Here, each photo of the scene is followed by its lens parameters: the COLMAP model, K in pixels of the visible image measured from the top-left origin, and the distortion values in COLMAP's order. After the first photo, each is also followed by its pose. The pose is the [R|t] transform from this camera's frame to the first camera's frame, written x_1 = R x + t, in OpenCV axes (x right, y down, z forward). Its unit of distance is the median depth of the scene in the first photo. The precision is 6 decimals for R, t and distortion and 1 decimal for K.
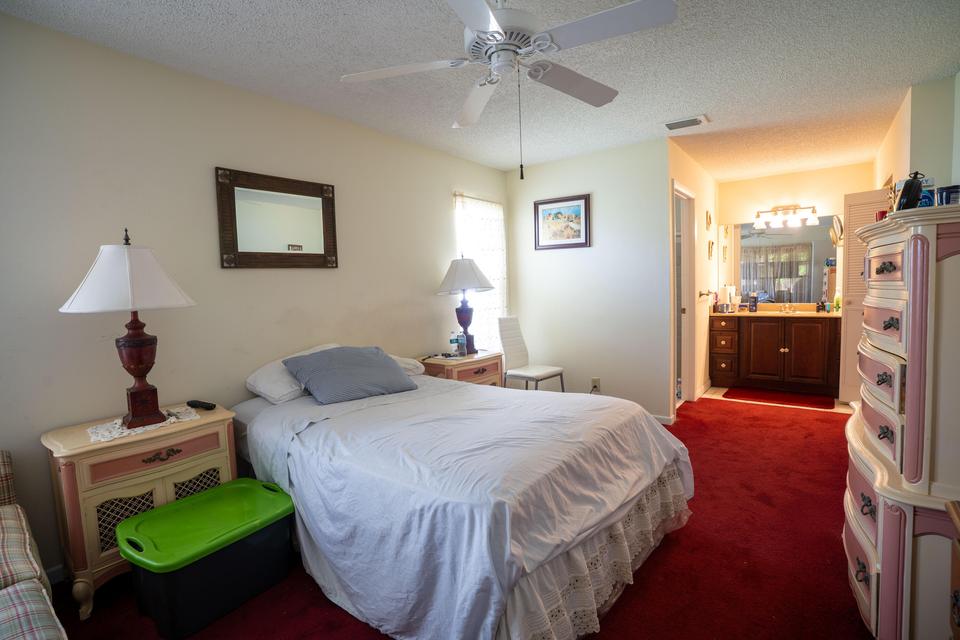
lens RADIAL K [[443.8, 0, 480.5], [0, 443.8, 316.4], [0, 0, 1]] dist [-0.066293, 0.023032]
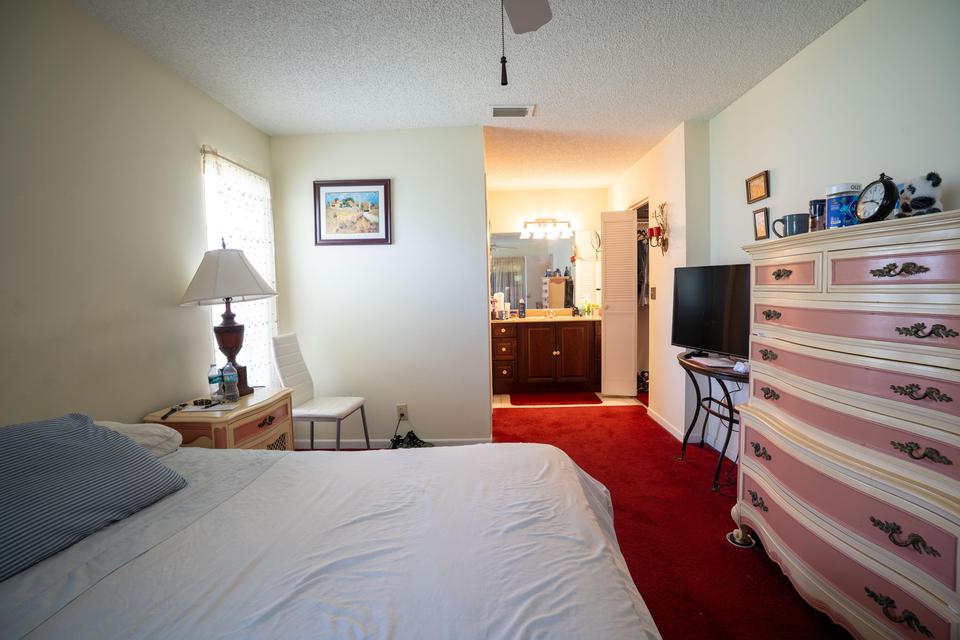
lens RADIAL K [[443.8, 0, 478.1], [0, 443.8, 316.3], [0, 0, 1]] dist [-0.066293, 0.023032]
pose [[0.811049, -0.026505, 0.584378, -0.105134], [0.038075, 0.999247, -0.007522, -0.013270], [-0.583738, 0.028350, 0.811447, 0.258286]]
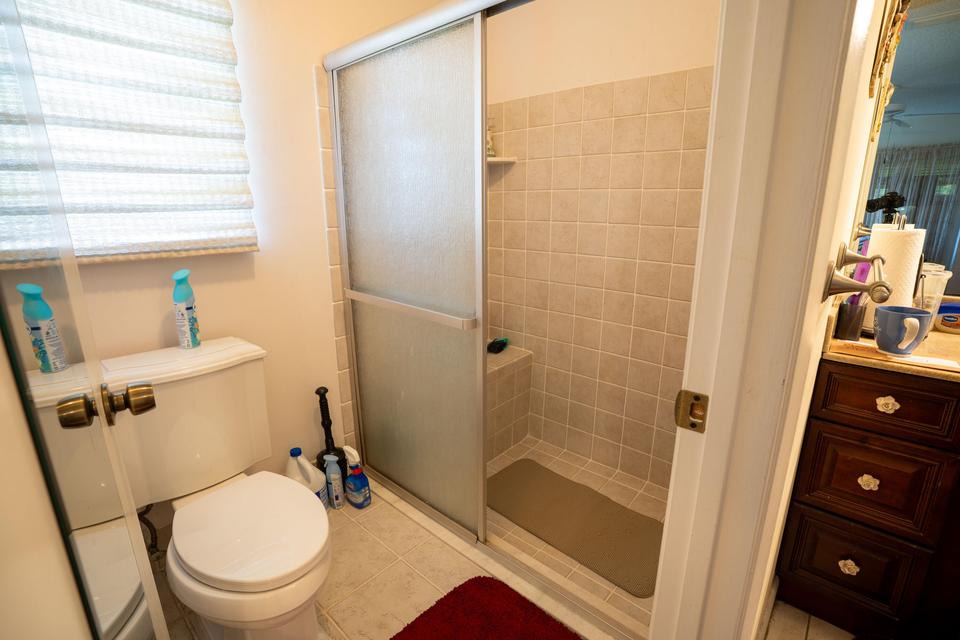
lens RADIAL K [[443.8, 0, 479.0], [0, 443.8, 317.5], [0, 0, 1]] dist [-0.066293, 0.023032]
pose [[0.996674, 0.043052, -0.069191, 0.460205], [-0.029828, 0.982865, 0.181896, -0.073654], [0.075837, -0.179227, 0.980880, 0.982937]]
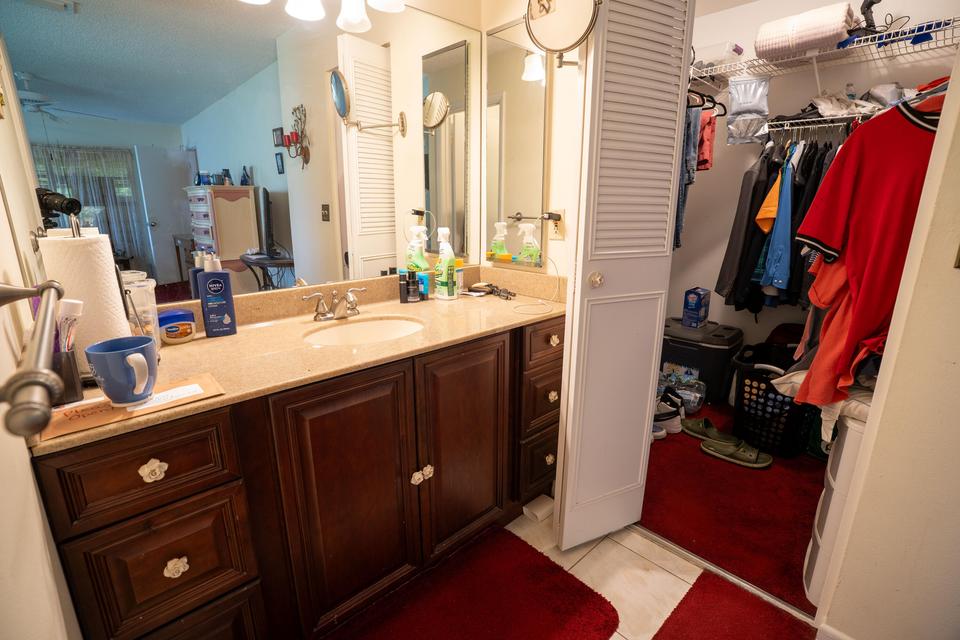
lens RADIAL K [[443.8, 0, 477.8], [0, 443.8, 317.6], [0, 0, 1]] dist [-0.066293, 0.023032]
pose [[0.163741, -0.212867, 0.963263, 0.546157], [0.058107, 0.976828, 0.205988, -0.081616], [-0.984791, 0.022243, 0.172316, 1.068199]]
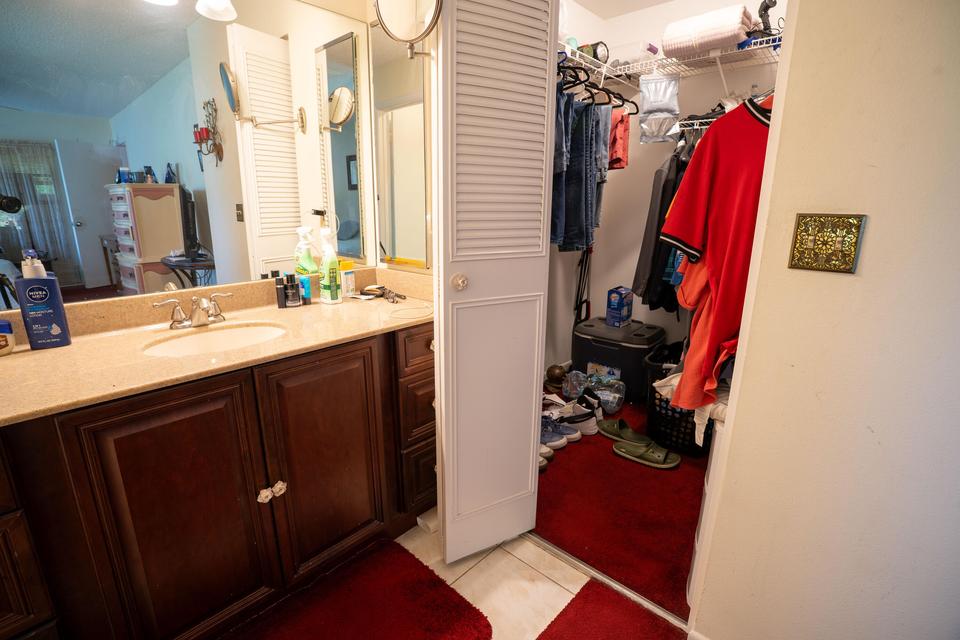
lens RADIAL K [[443.8, 0, 477.8], [0, 443.8, 317.5], [0, 0, 1]] dist [-0.066293, 0.023032]
pose [[0.093992, -0.215809, 0.971901, 0.573647], [0.056962, 0.975790, 0.211163, -0.077471], [-0.993942, 0.035514, 0.104009, 0.991593]]
